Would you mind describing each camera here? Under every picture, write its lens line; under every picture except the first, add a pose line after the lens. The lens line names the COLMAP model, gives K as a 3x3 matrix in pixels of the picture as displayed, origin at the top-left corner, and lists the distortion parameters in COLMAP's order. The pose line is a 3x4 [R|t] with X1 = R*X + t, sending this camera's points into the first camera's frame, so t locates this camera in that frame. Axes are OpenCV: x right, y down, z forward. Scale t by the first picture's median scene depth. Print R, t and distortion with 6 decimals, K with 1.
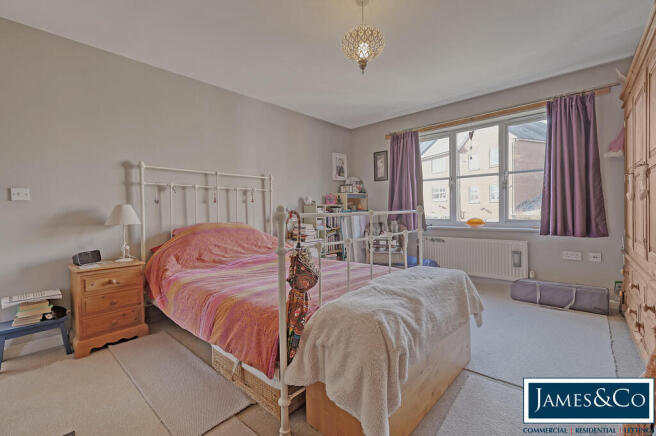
lens RADIAL K [[284.4, 0, 323.9], [0, 284.4, 219.9], [0, 0, 1]] dist [-0.006063, 0.000149]
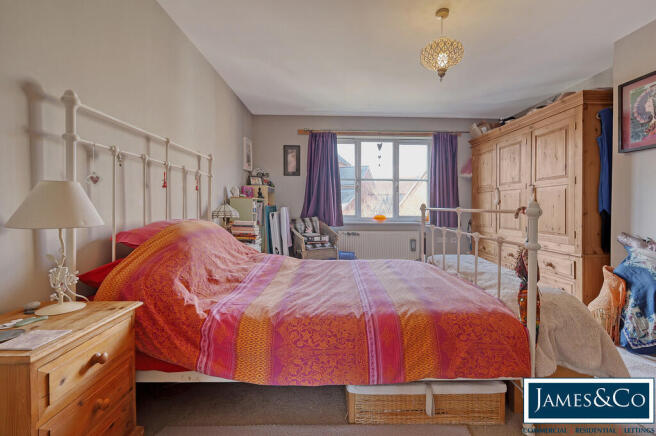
lens RADIAL K [[284.4, 0, 327.9], [0, 284.4, 211.5], [0, 0, 1]] dist [-0.006063, 0.000149]
pose [[0.729743, 0.011703, 0.683622, -0.469719], [-0.001280, 0.999875, -0.015751, -0.000449], [-0.683721, 0.010620, 0.729666, 0.262909]]
